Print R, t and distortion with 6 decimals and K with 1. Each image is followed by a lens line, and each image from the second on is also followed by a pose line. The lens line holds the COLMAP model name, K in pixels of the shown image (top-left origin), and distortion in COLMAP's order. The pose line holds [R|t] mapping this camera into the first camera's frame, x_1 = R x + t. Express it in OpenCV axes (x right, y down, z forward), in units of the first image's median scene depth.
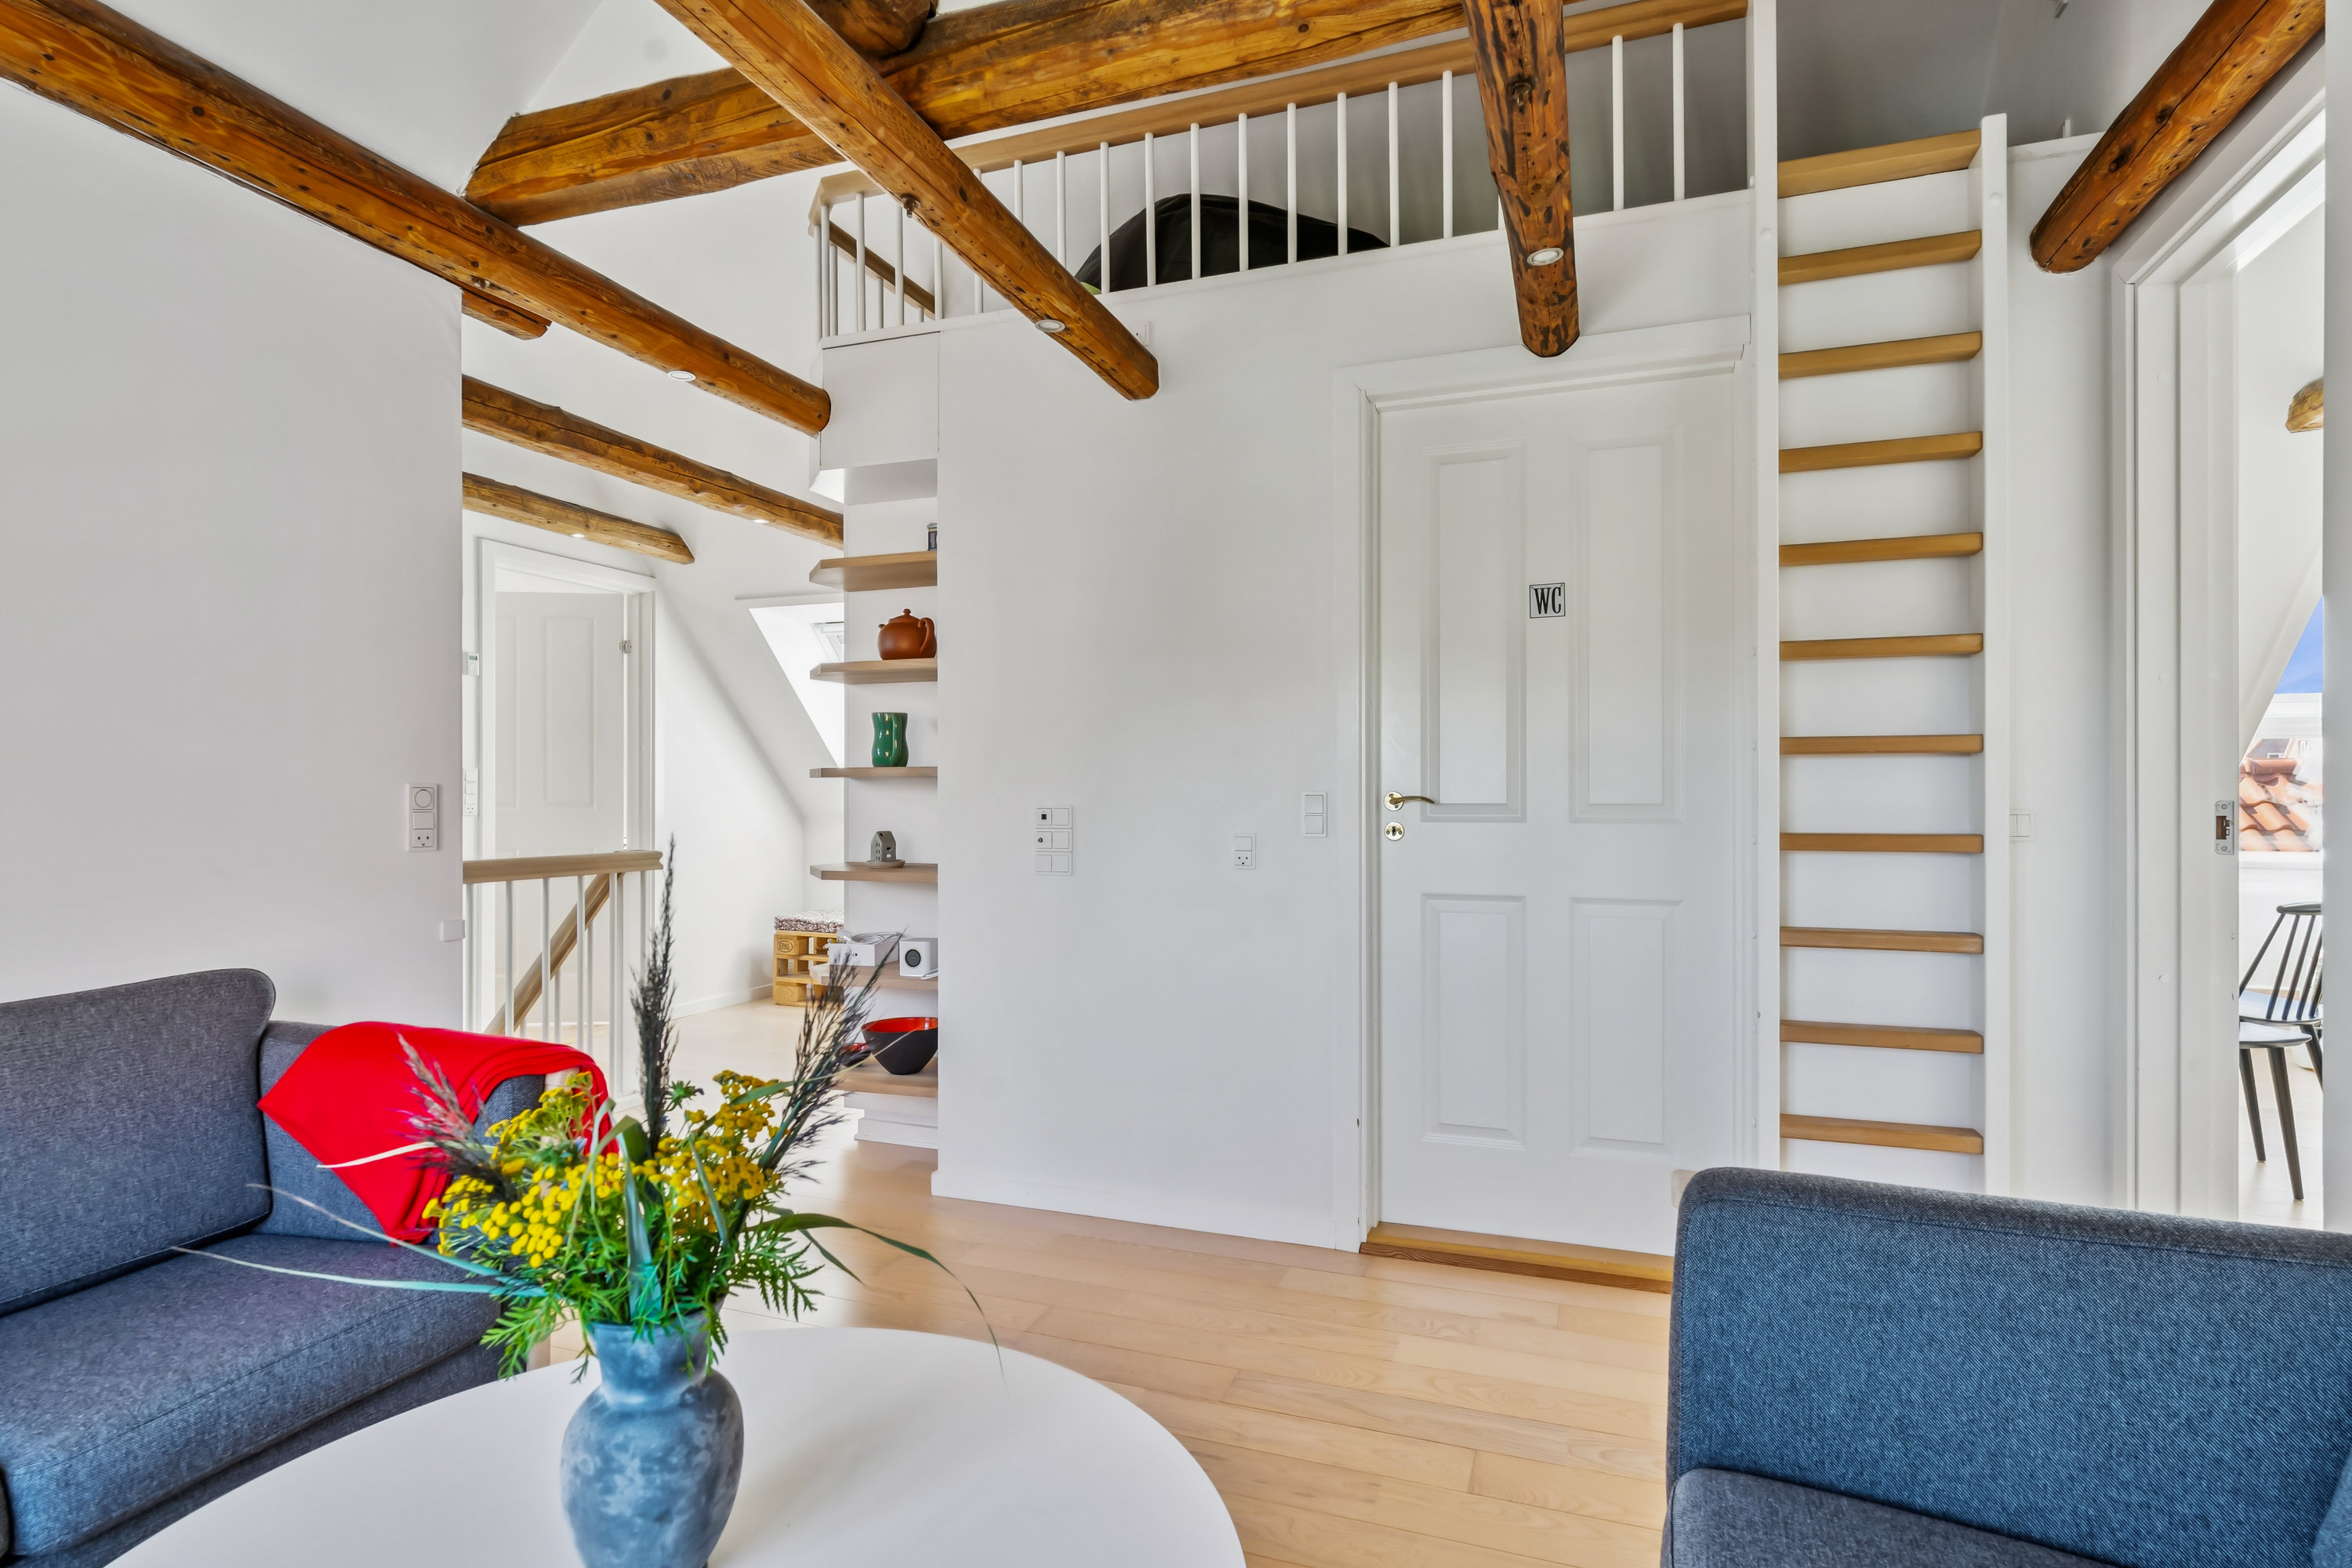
lens RADIAL K [[1172.4, 0, 1175.3], [0, 1172.4, 795.6], [0, 0, 1]] dist [-0.001421, -0.000042]
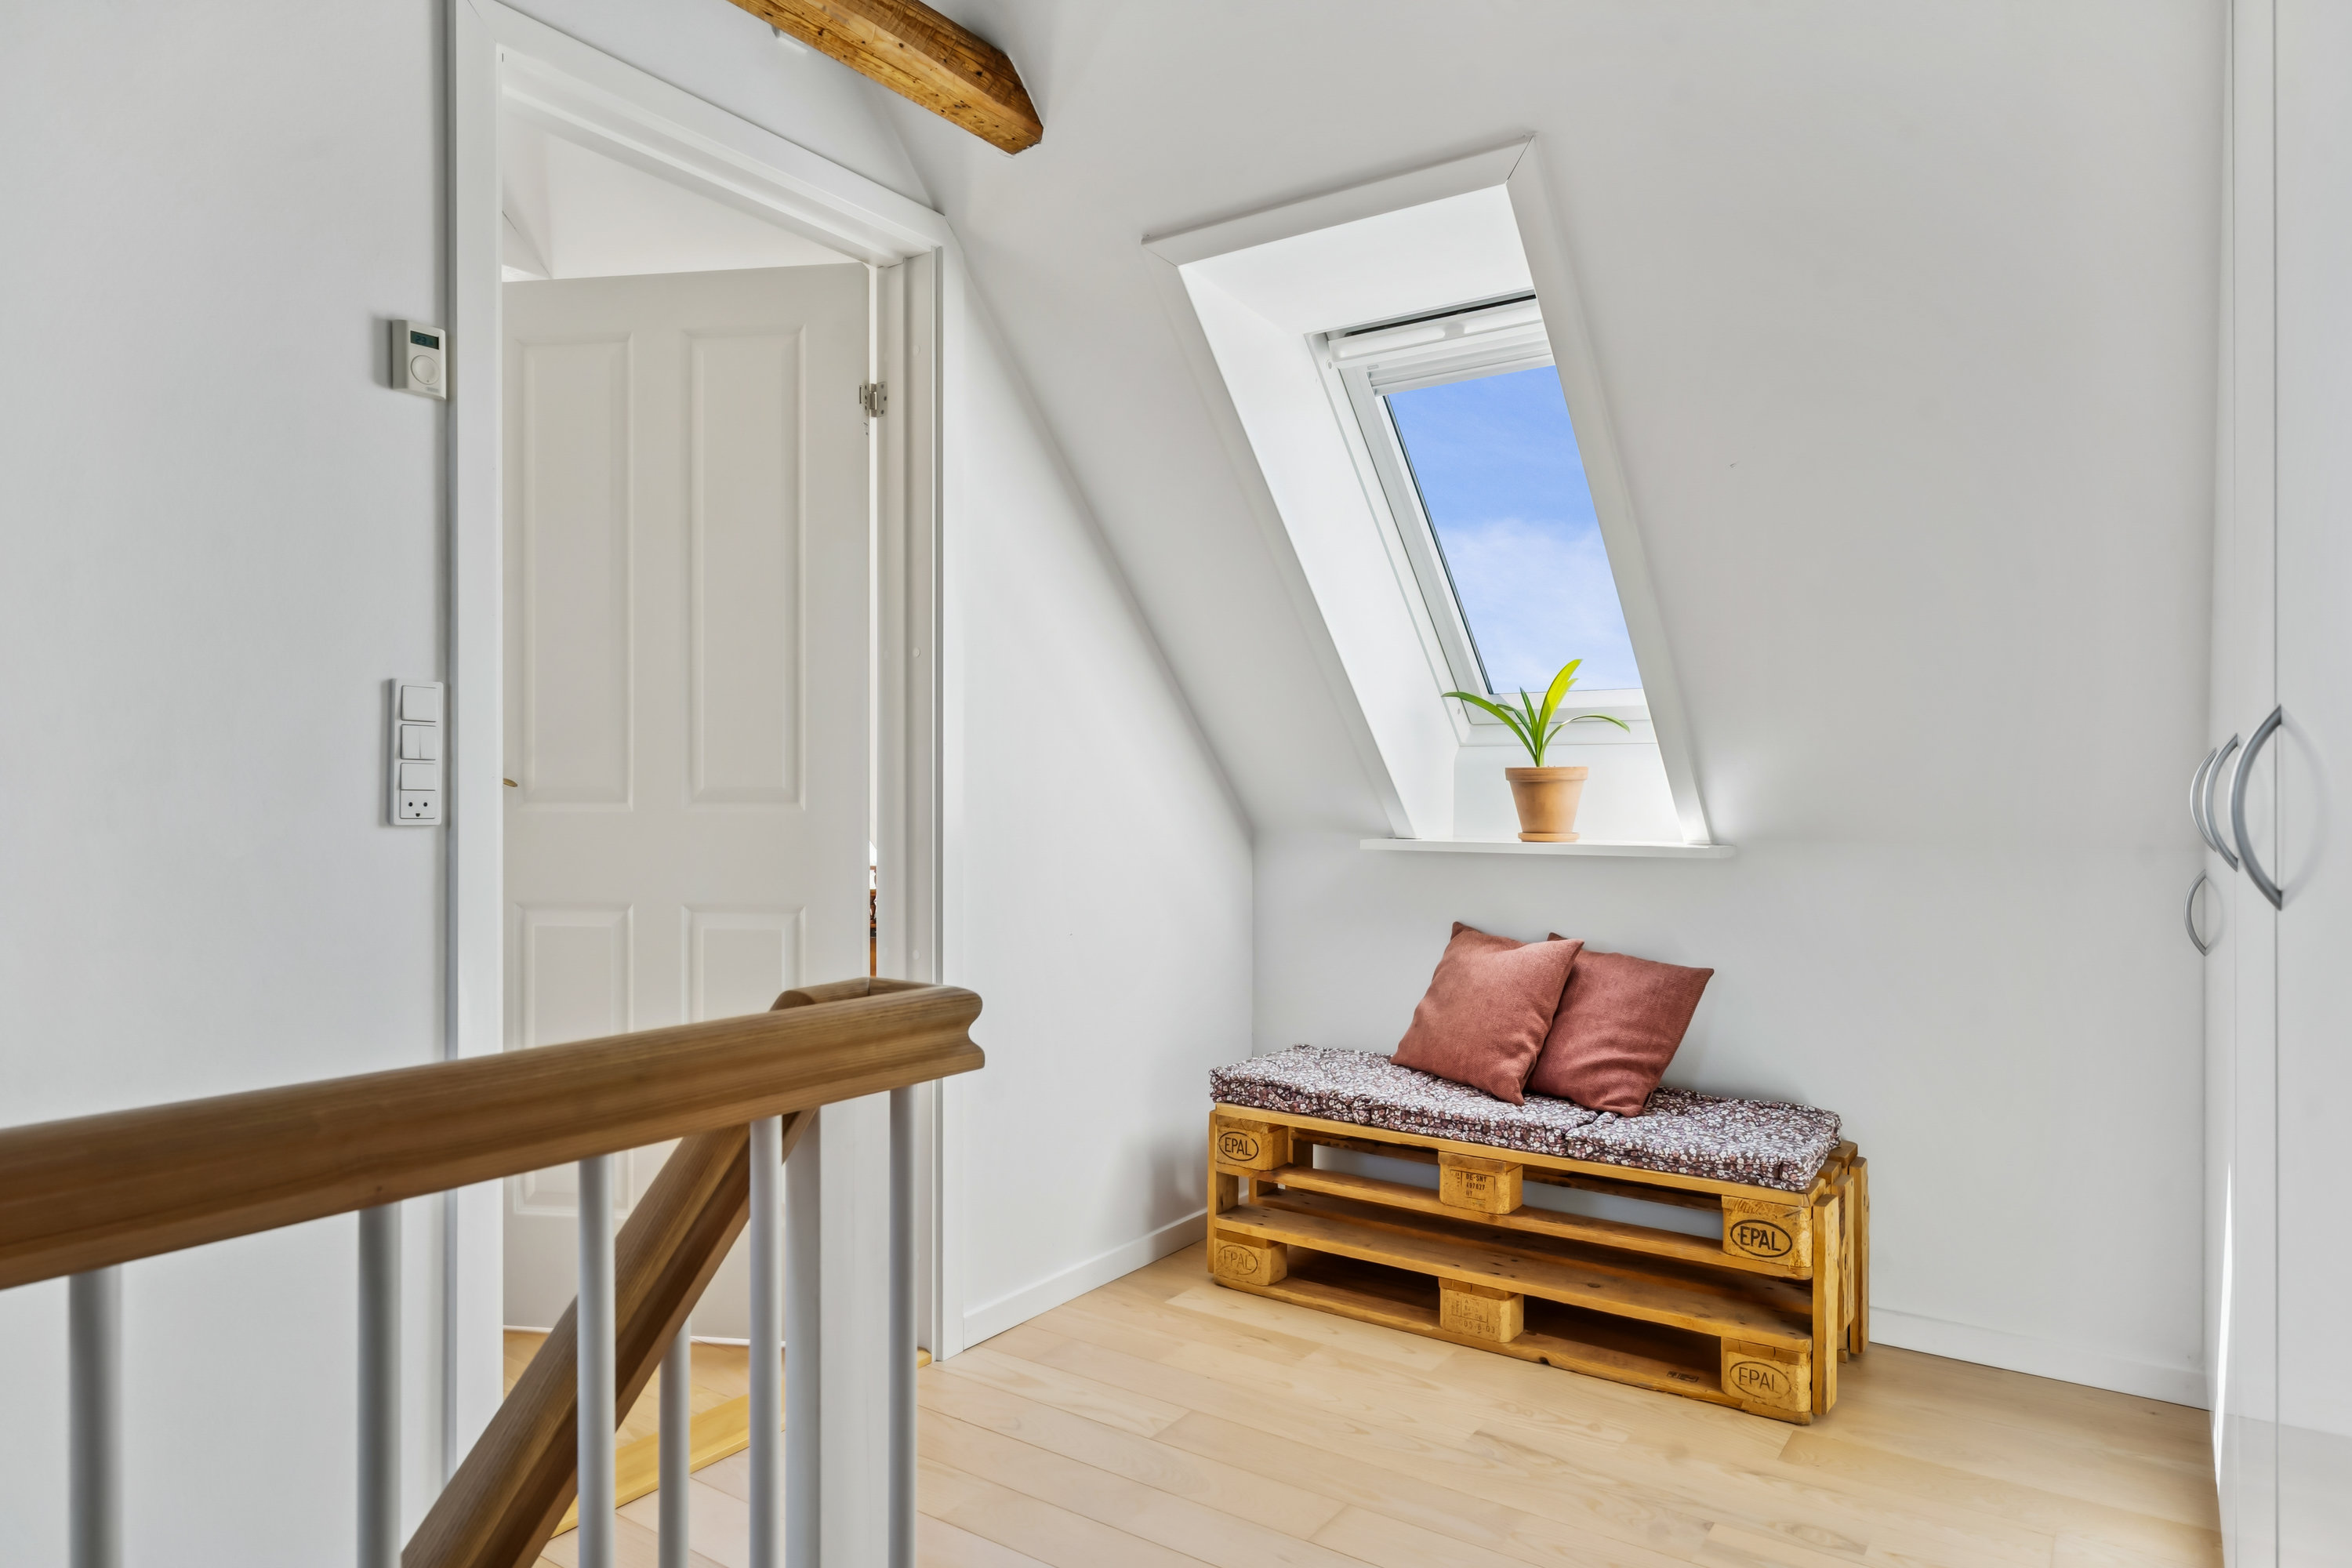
lens RADIAL K [[1428.4, 0, 1176.0], [0, 1428.4, 784.0], [0, 0, 1]] dist [0.001444, 0.000197]
pose [[0.969095, 0.005190, -0.246633, -0.254280], [-0.005115, 0.999986, 0.000945, 0.004502], [0.246635, 0.000346, 0.969108, 0.566899]]
